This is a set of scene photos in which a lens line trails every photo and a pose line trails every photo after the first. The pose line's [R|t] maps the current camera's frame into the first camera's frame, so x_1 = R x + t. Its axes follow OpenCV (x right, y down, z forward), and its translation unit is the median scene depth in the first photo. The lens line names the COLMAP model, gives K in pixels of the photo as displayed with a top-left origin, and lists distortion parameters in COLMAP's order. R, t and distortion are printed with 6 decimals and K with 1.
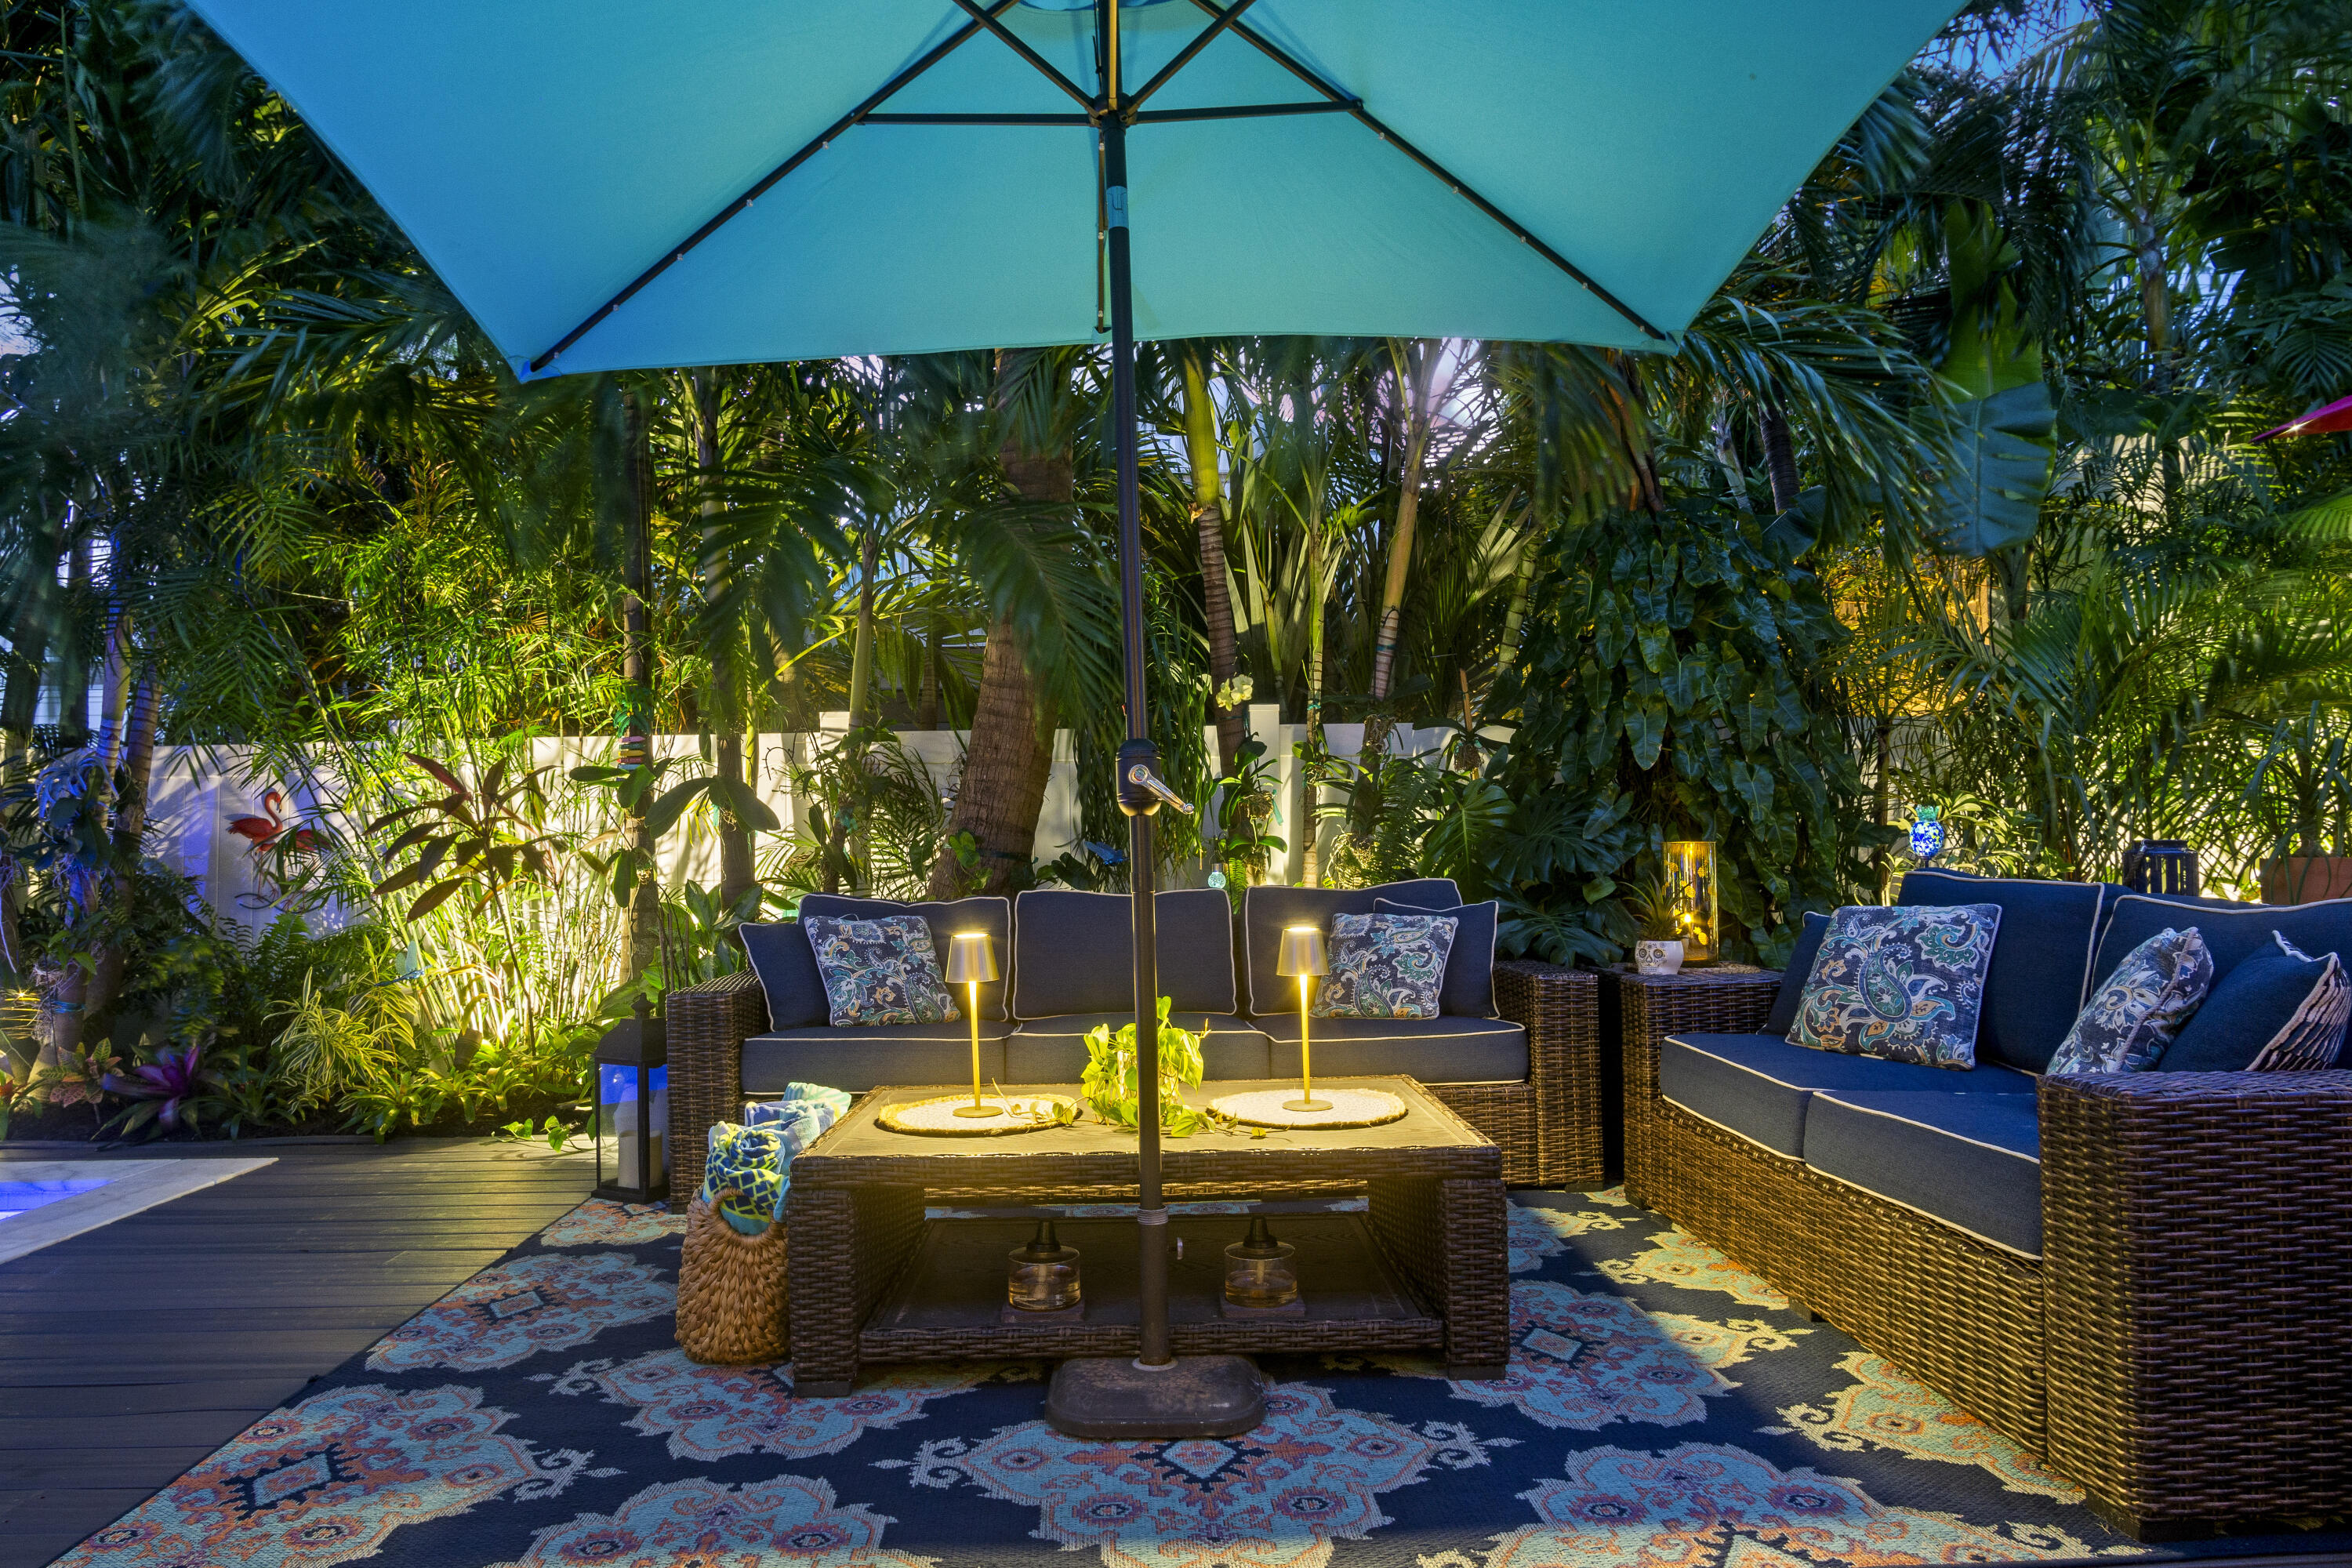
lens RADIAL K [[1348.7, 0, 1134.2], [0, 1348.7, 811.3], [0, 0, 1]] dist [-0.028394, -0.000449]
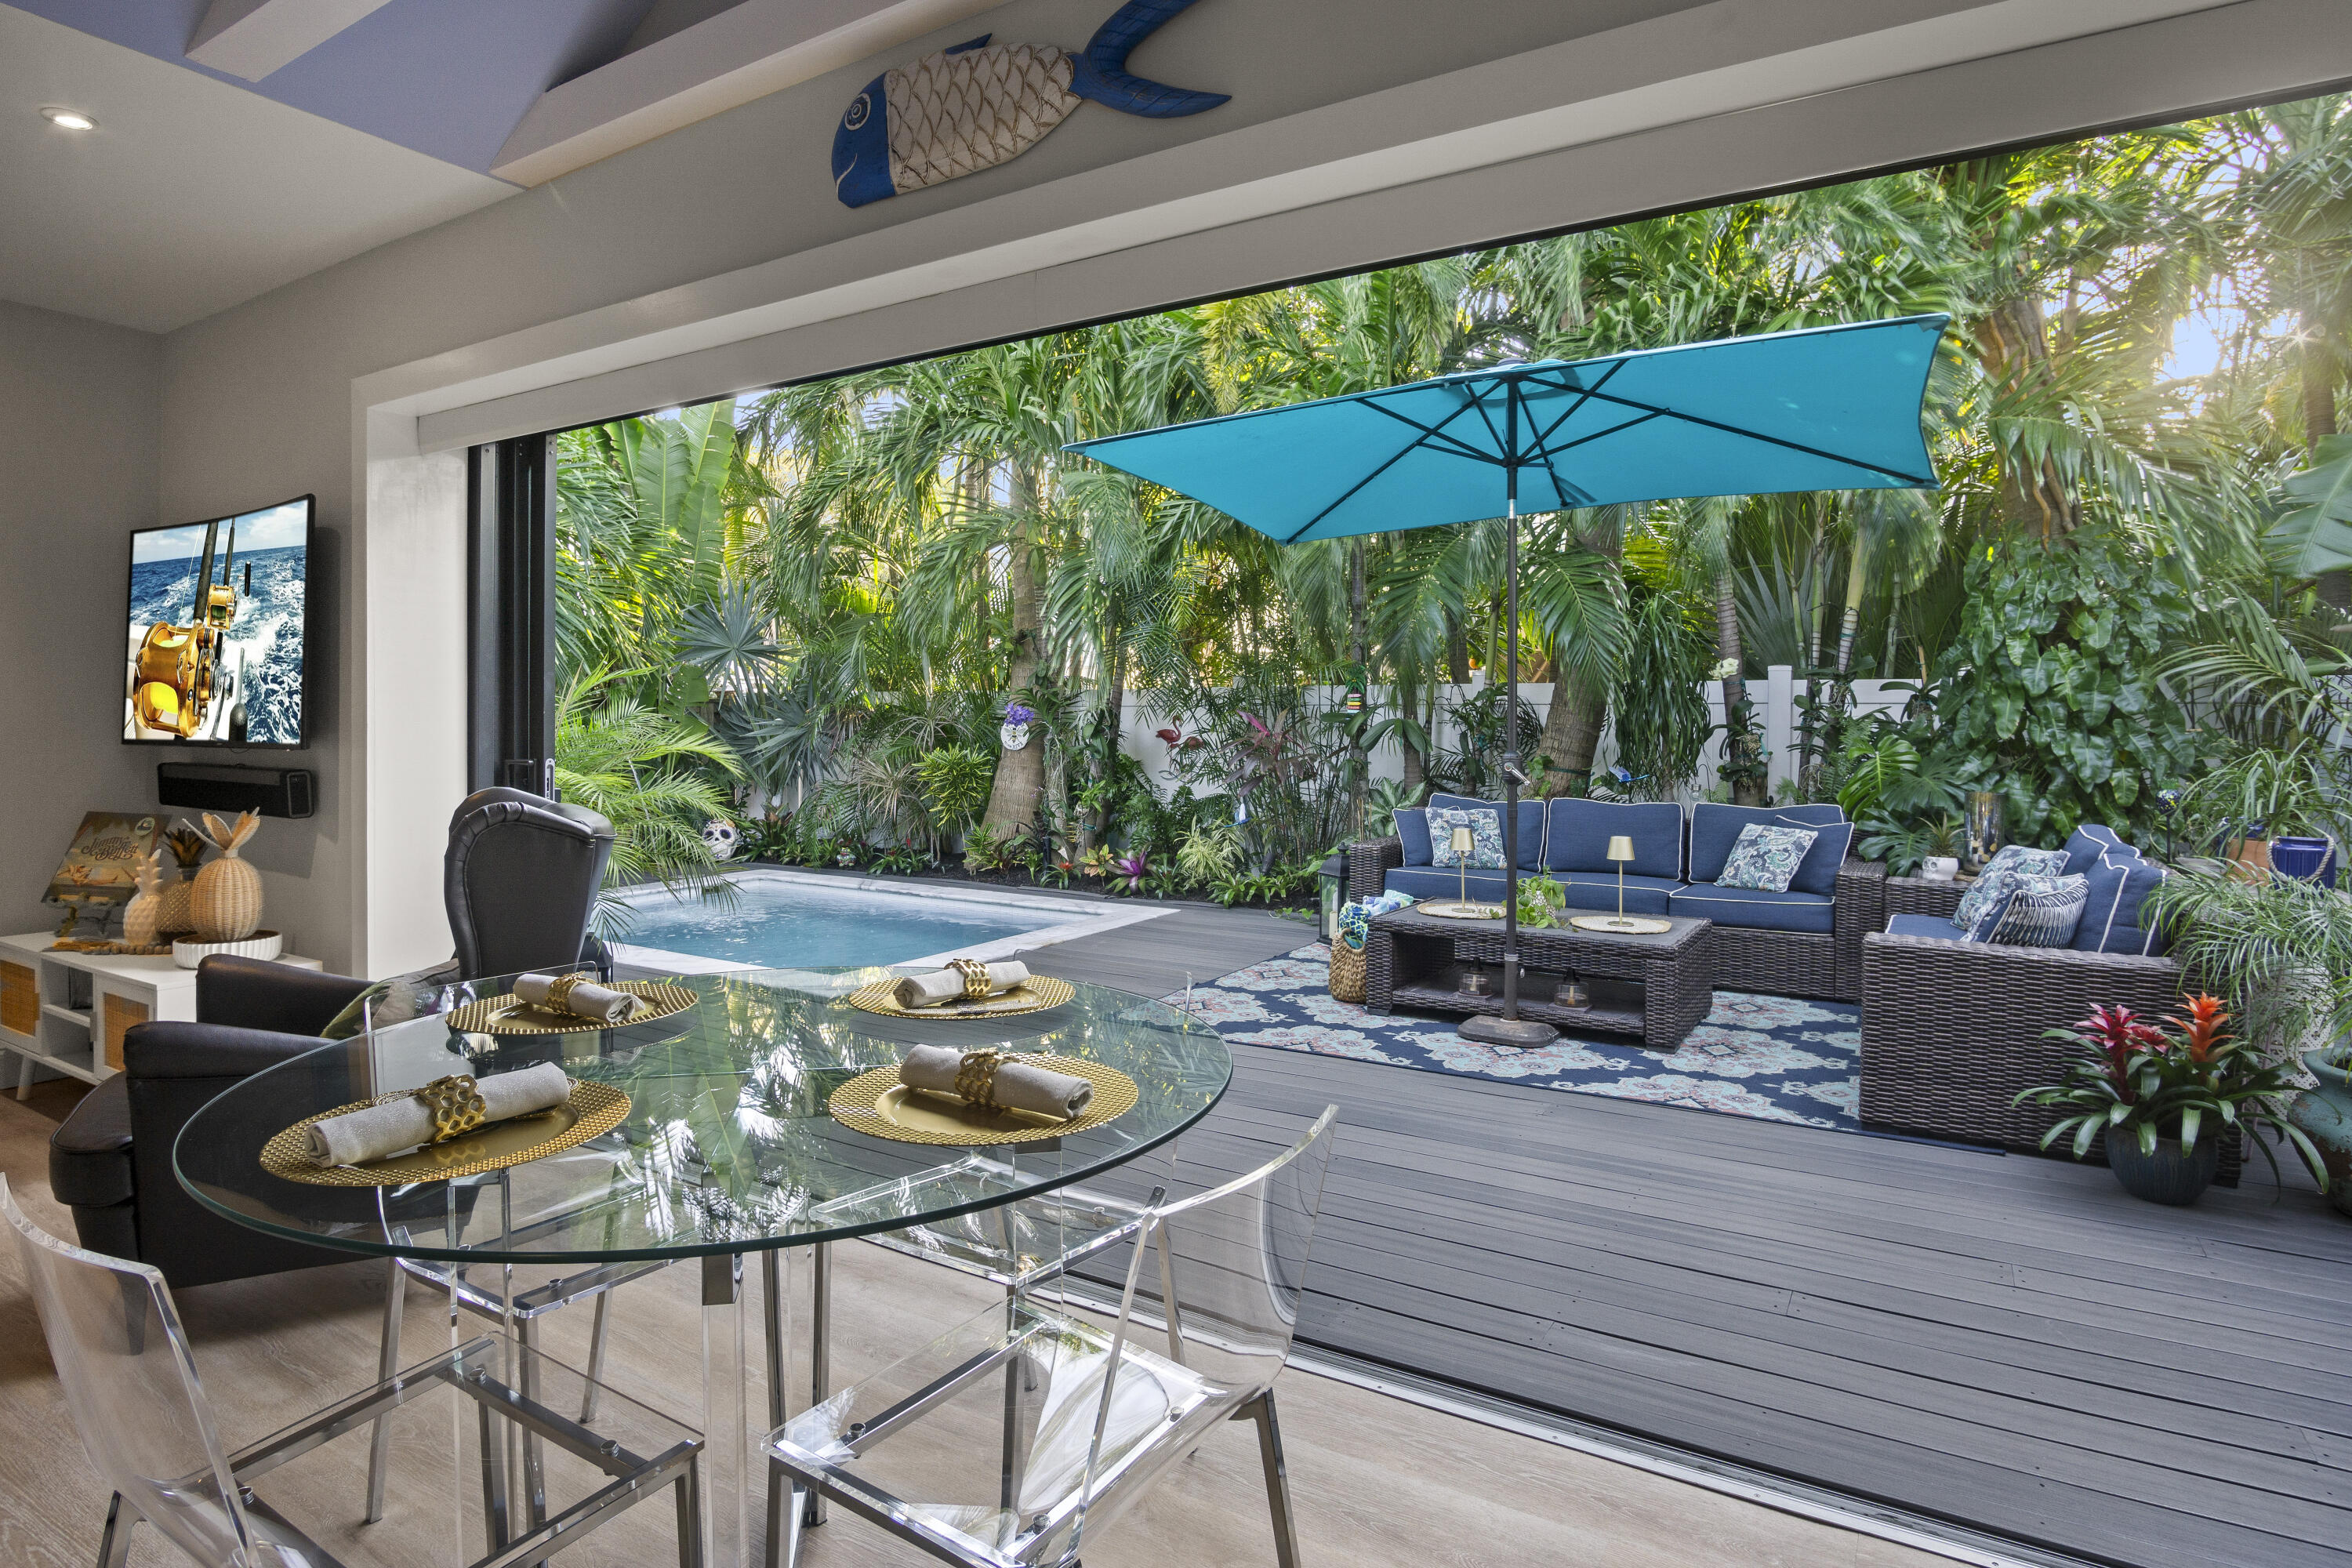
lens RADIAL K [[1263.8, 0, 1150.9], [0, 1263.8, 732.0], [0, 0, 1]] dist [-0.026277, 0.001595]
pose [[0.834648, 0.027654, -0.550089, 0.414466], [0.001804, 0.998596, 0.052938, -0.124356], [0.550780, -0.045177, 0.833427, -0.691193]]
